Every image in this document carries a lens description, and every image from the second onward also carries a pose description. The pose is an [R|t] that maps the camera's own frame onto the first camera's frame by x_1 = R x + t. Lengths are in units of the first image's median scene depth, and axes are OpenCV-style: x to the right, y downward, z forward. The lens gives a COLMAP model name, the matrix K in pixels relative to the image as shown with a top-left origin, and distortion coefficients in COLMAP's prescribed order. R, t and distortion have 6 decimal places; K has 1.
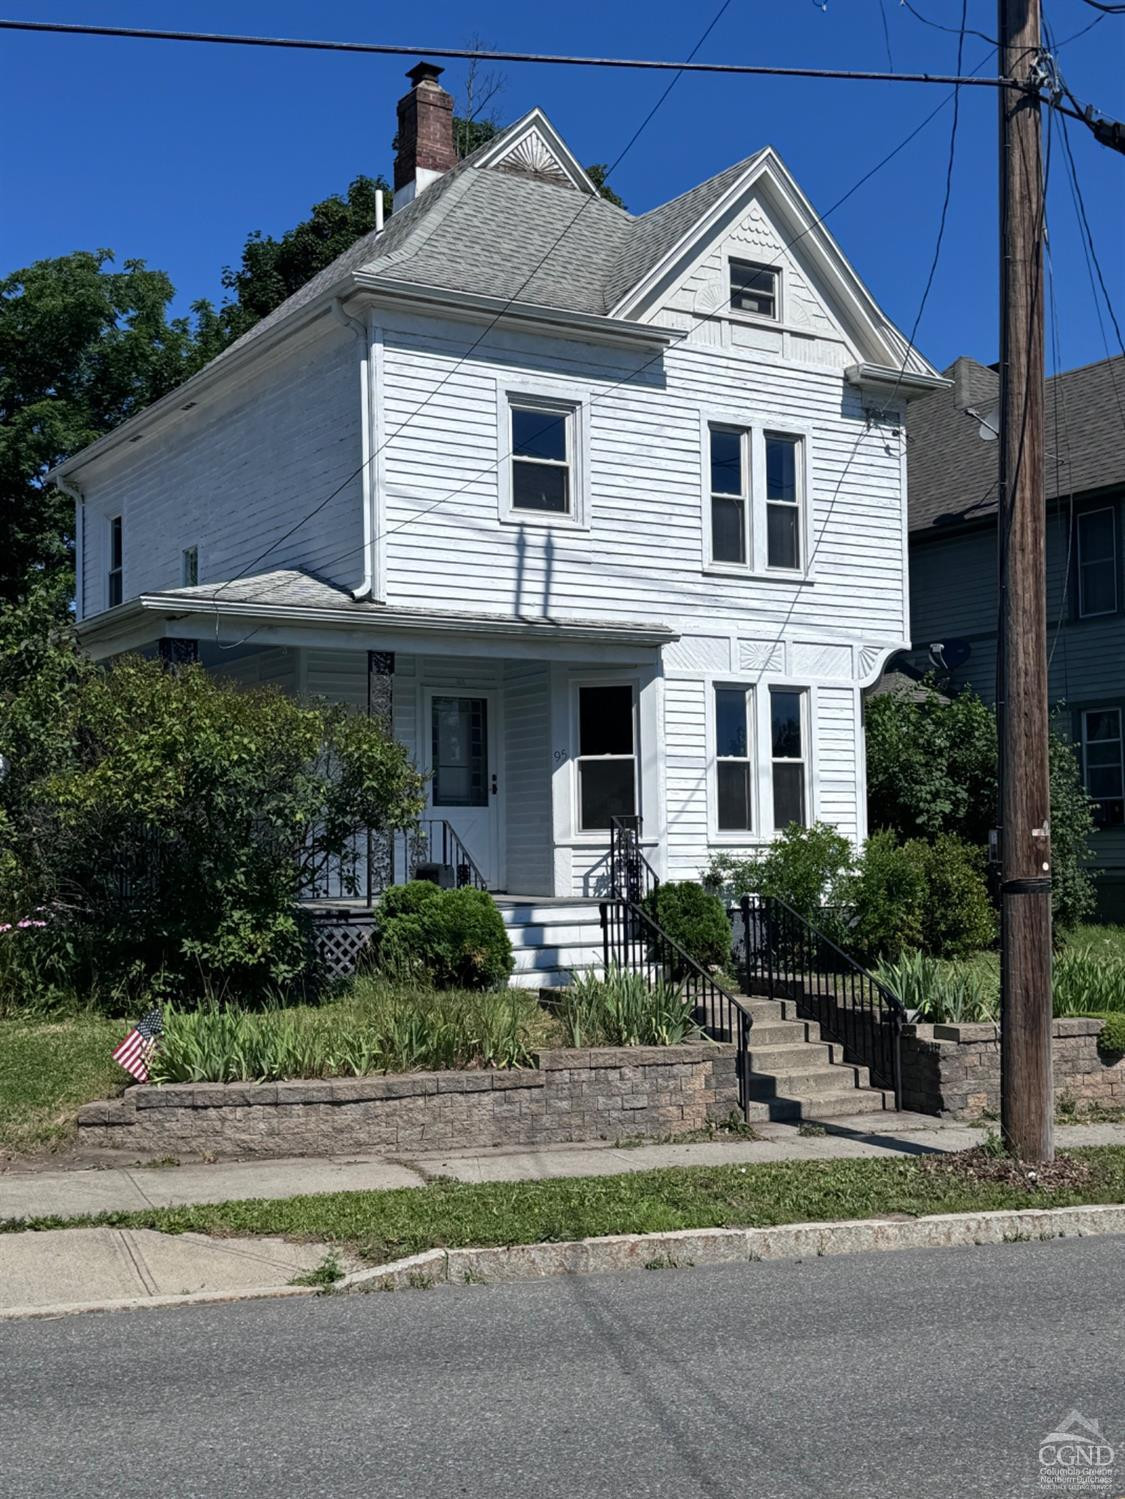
lens RADIAL K [[1699.9, 0, 562.5], [0, 1699.9, 749.5], [0, 0, 1]] dist [0.146514, -0.010671]
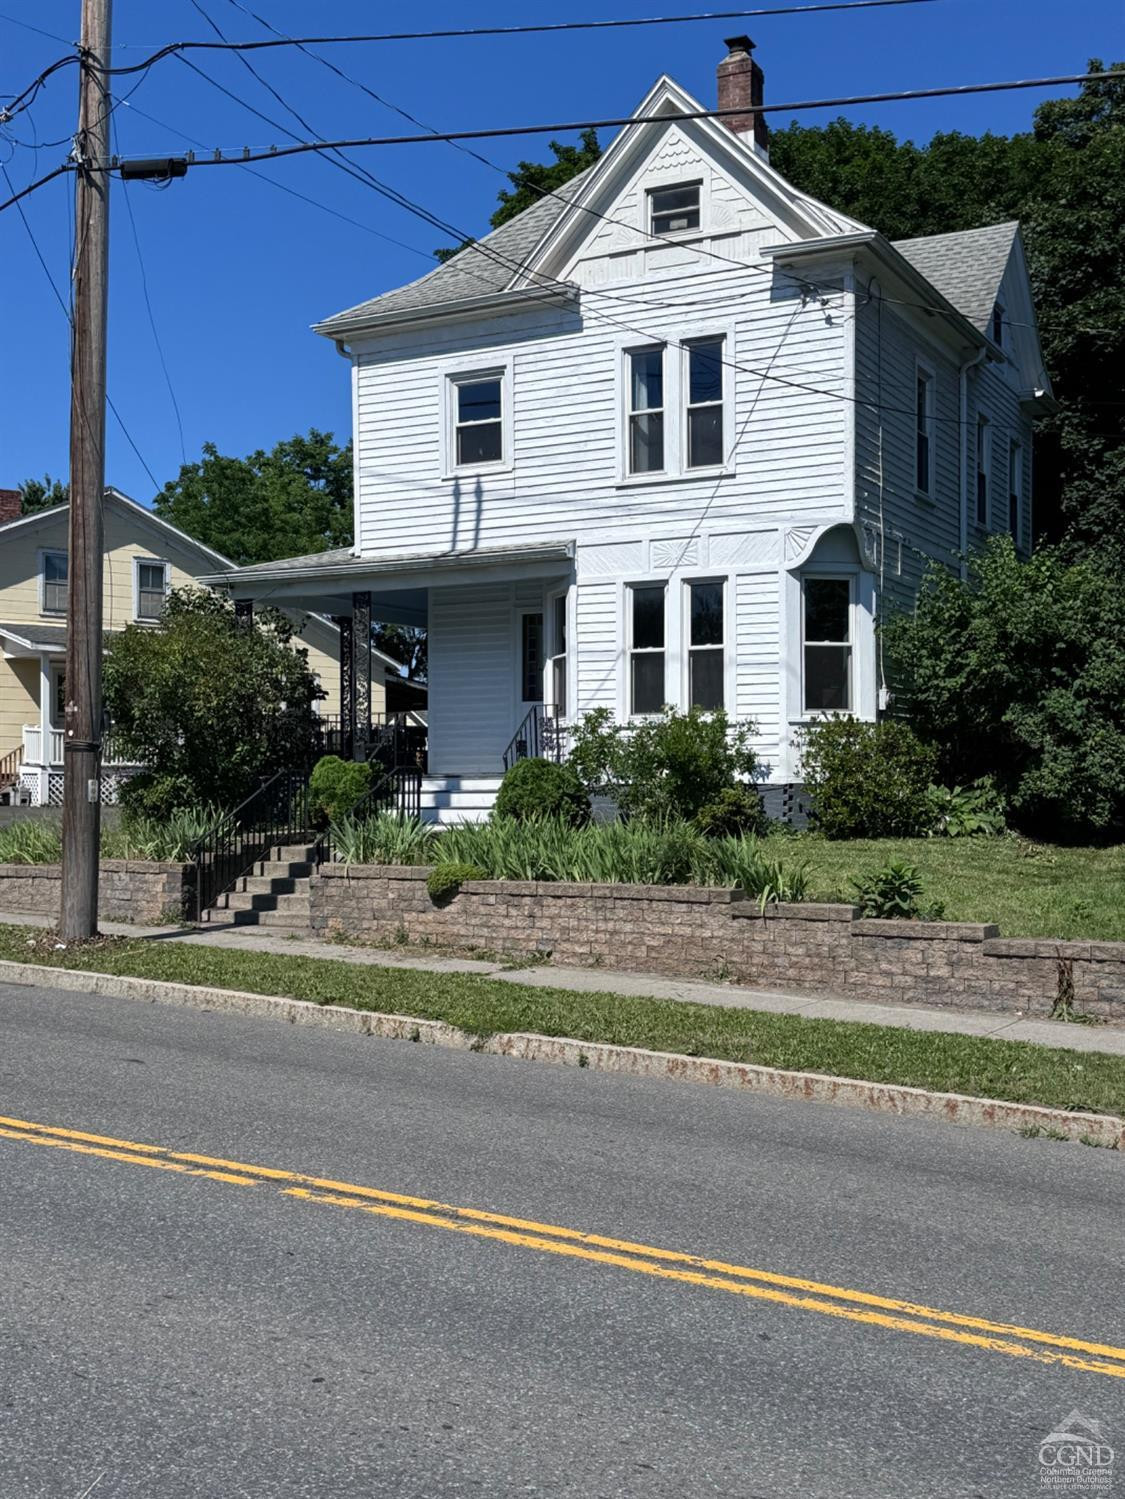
lens RADIAL K [[1699.9, 0, 562.5], [0, 1699.9, 749.5], [0, 0, 1]] dist [0.146514, -0.010671]
pose [[0.492182, -0.009443, -0.870441, 1.041117], [0.052360, 0.998452, 0.018775, 0.046673], [0.868916, -0.054817, 0.491915, 0.401587]]
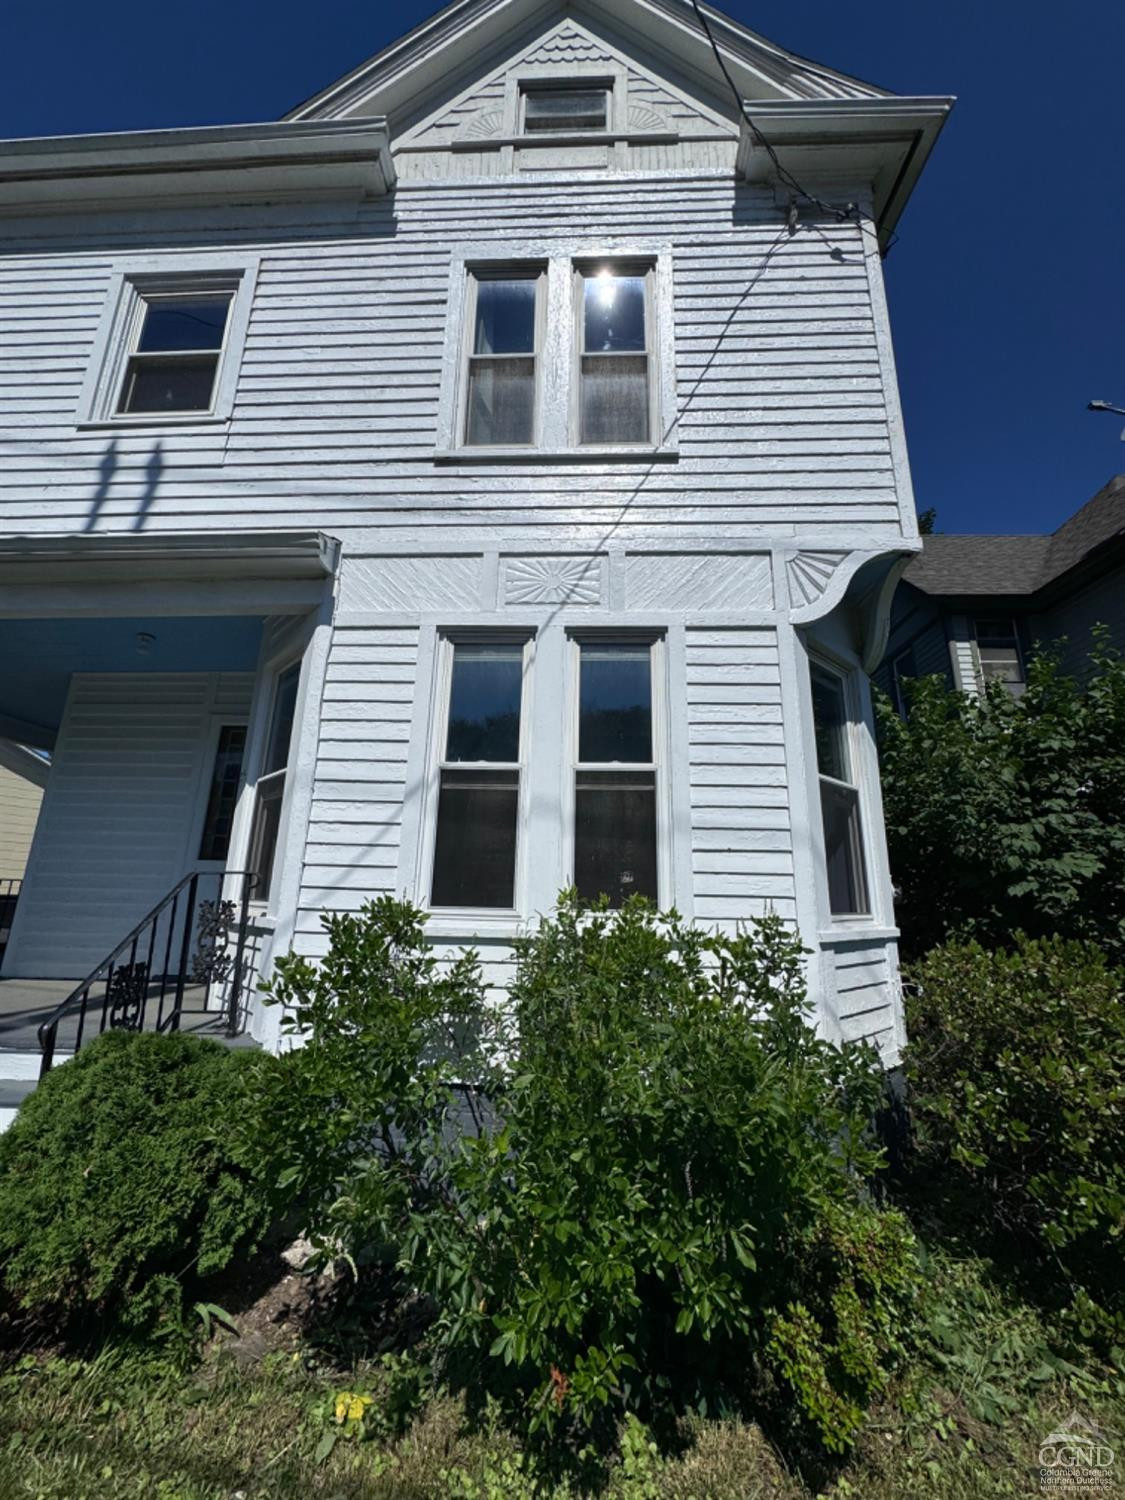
lens RADIAL K [[599.0, 0, 566.8], [0, 599.0, 742.9], [0, 0, 1]] dist [-0.000014, -0.000129]
pose [[0.820929, -0.110557, -0.560225, 0.226676], [0.004006, 0.982170, -0.187954, 0.033883], [0.571016, 0.152053, 0.806735, 0.866333]]
